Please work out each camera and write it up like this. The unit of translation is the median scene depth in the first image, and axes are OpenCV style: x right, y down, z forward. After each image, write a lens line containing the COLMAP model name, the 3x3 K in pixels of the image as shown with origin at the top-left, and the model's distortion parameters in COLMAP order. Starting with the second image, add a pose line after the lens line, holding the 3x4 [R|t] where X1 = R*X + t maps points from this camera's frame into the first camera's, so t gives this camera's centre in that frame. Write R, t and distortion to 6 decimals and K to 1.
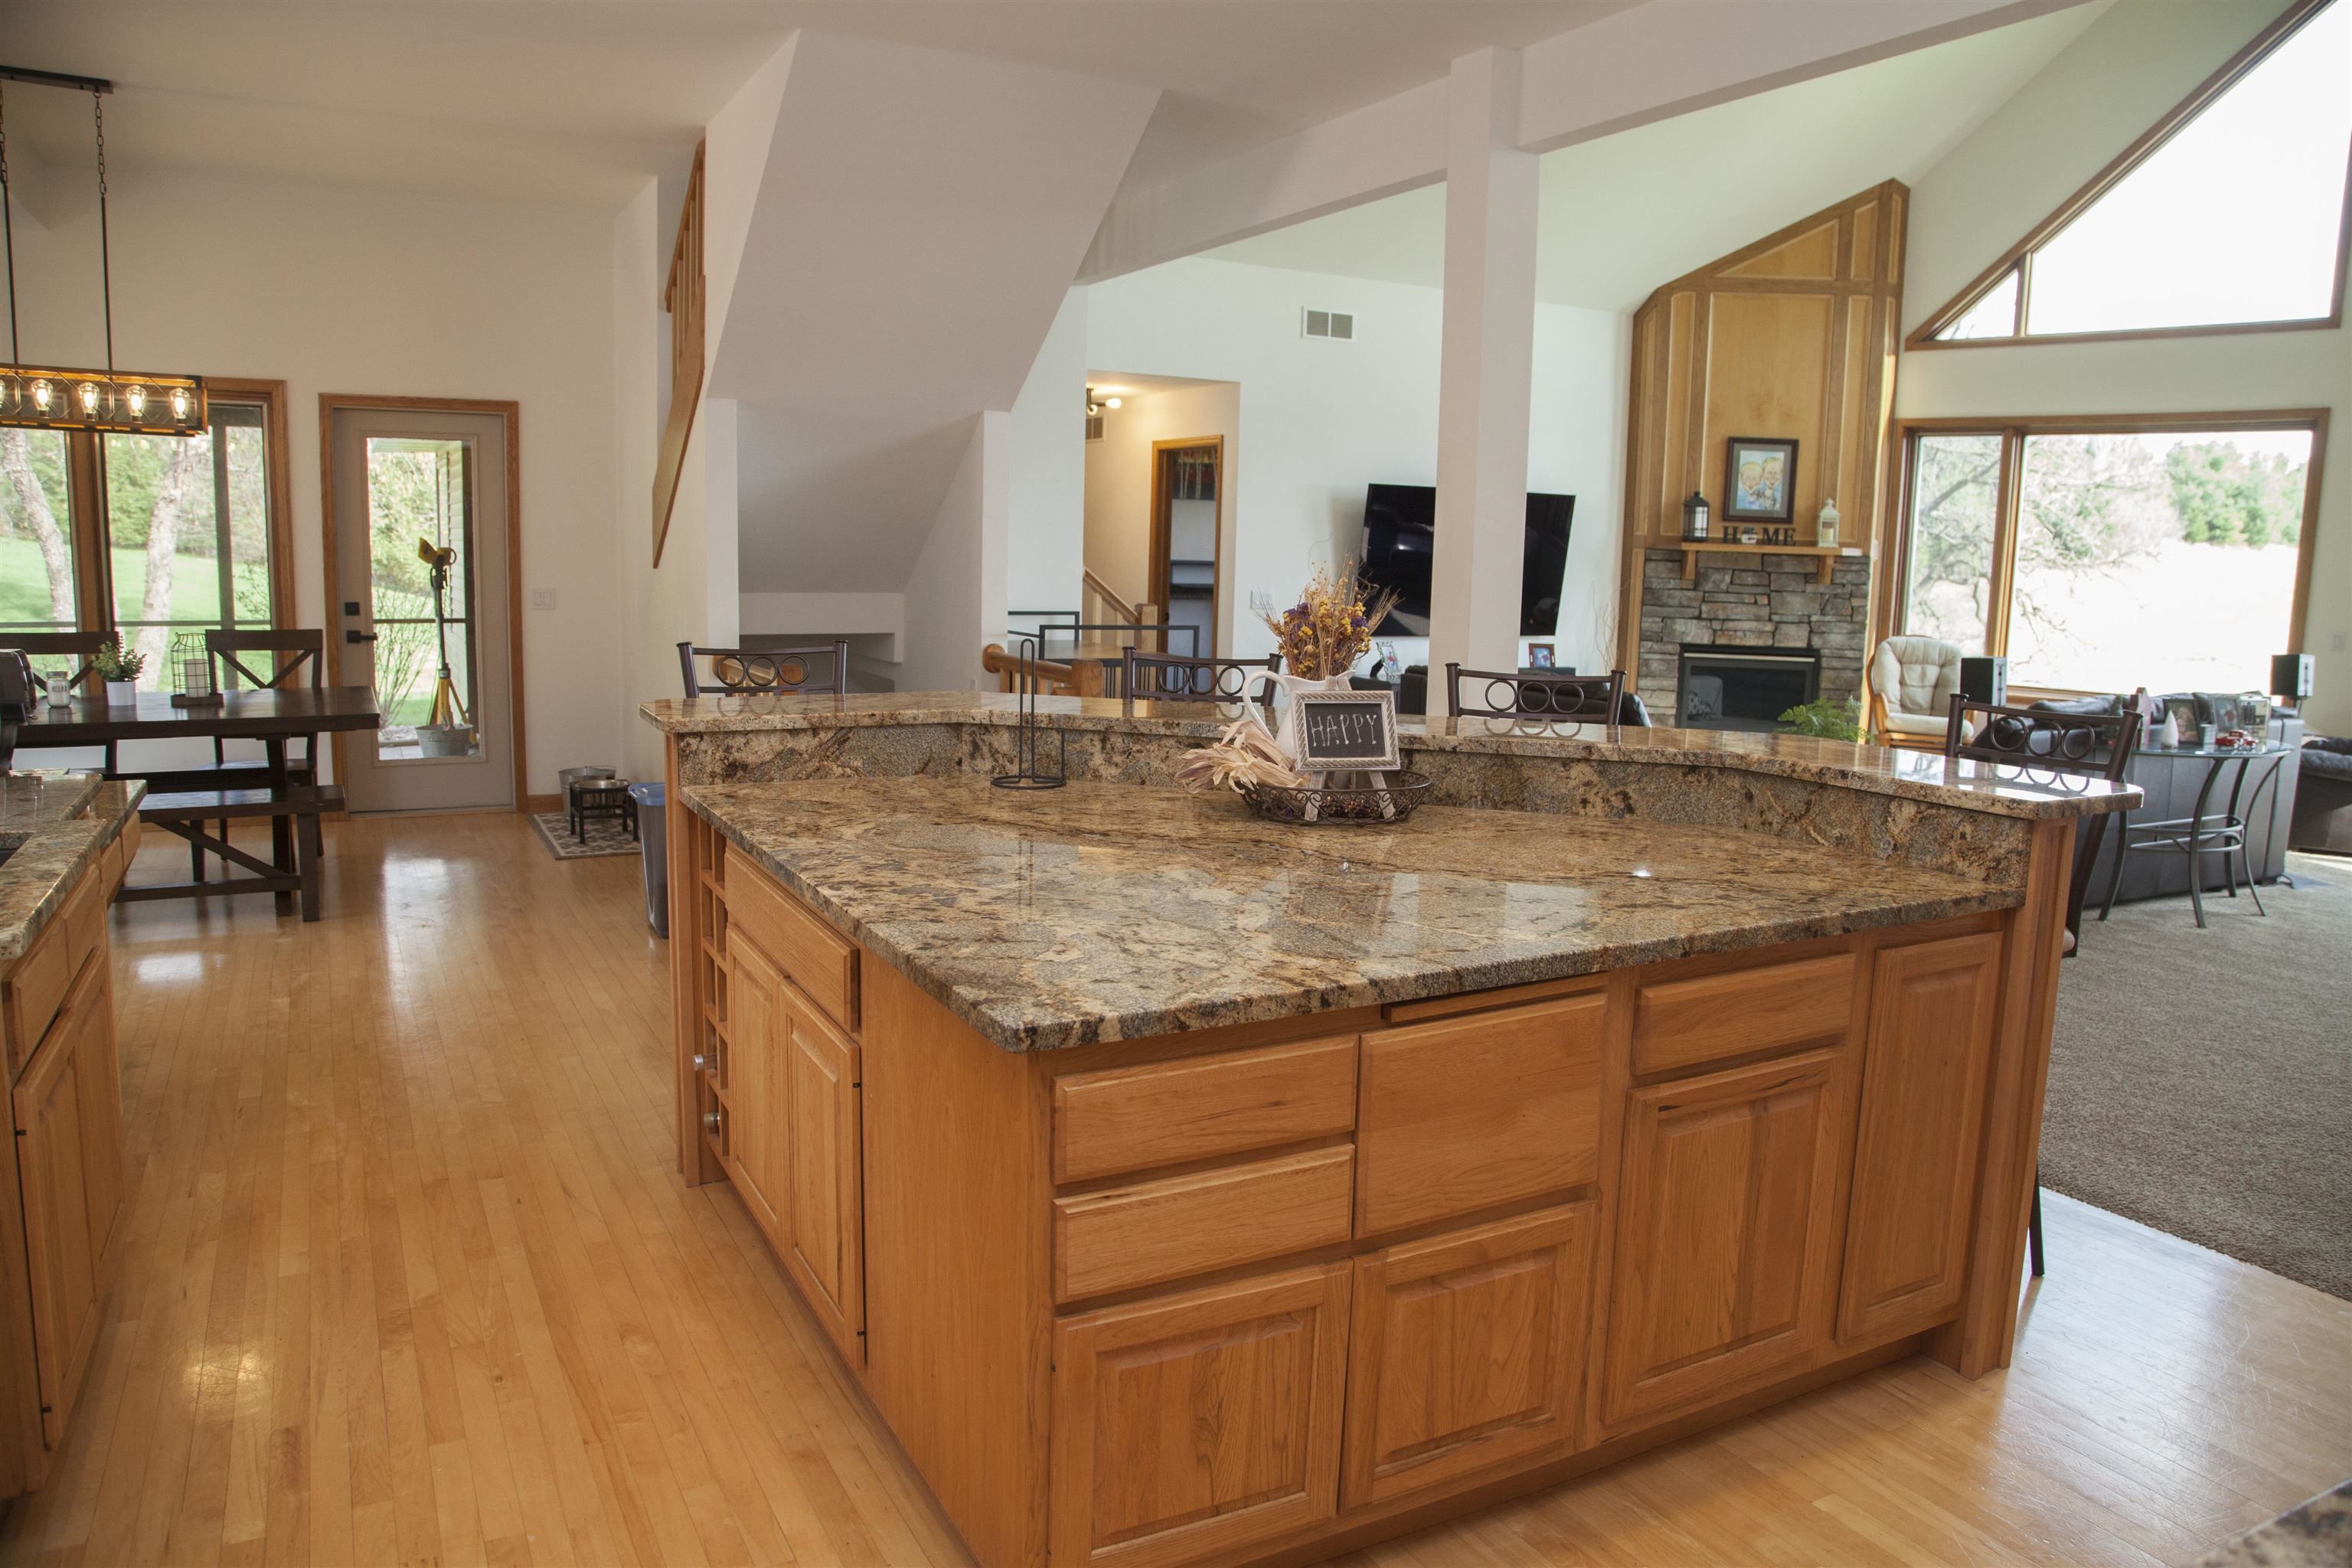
lens RADIAL K [[1616.1, 0, 1185.4], [0, 1616.1, 792.2], [0, 0, 1]] dist [-0.090197, 0.039674]
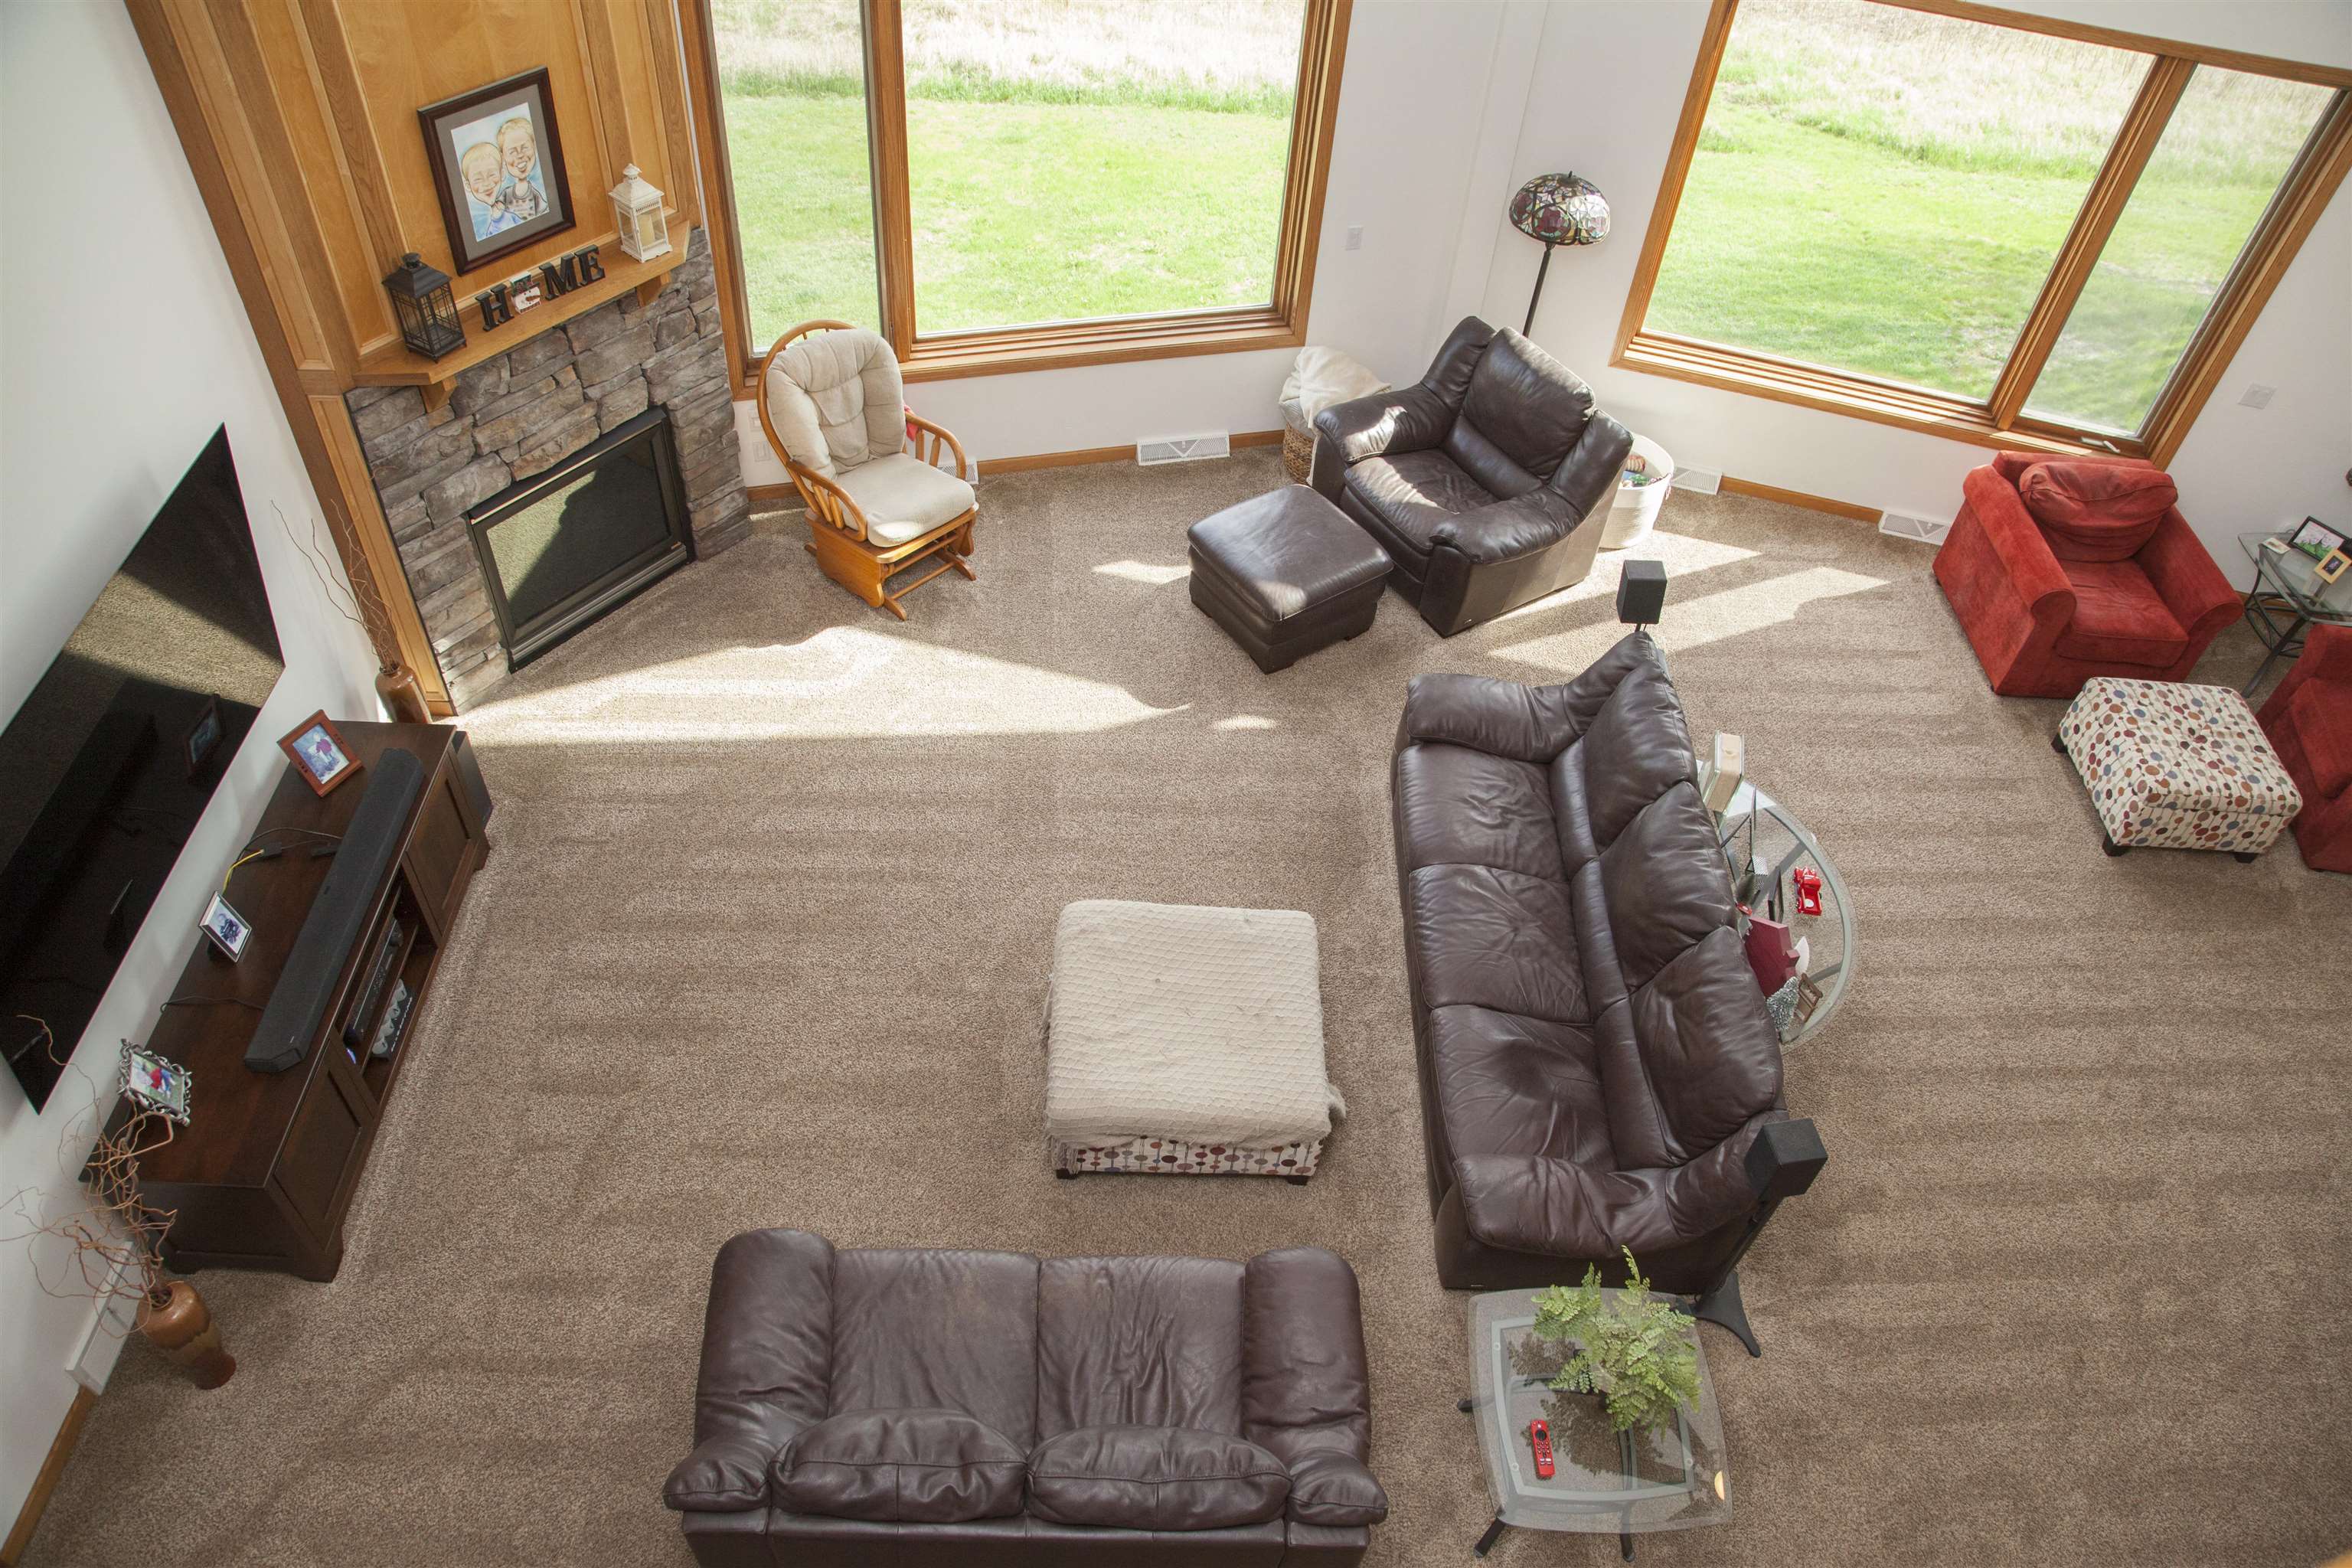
lens RADIAL K [[1616.1, 0, 1184.7], [0, 1616.1, 775.8], [0, 0, 1]] dist [-0.090197, 0.039674]
pose [[0.470728, -0.642657, 0.604489, 0.053876], [0.060658, 0.707098, 0.704509, -0.389193], [-0.880191, -0.294965, 0.371833, 0.588169]]
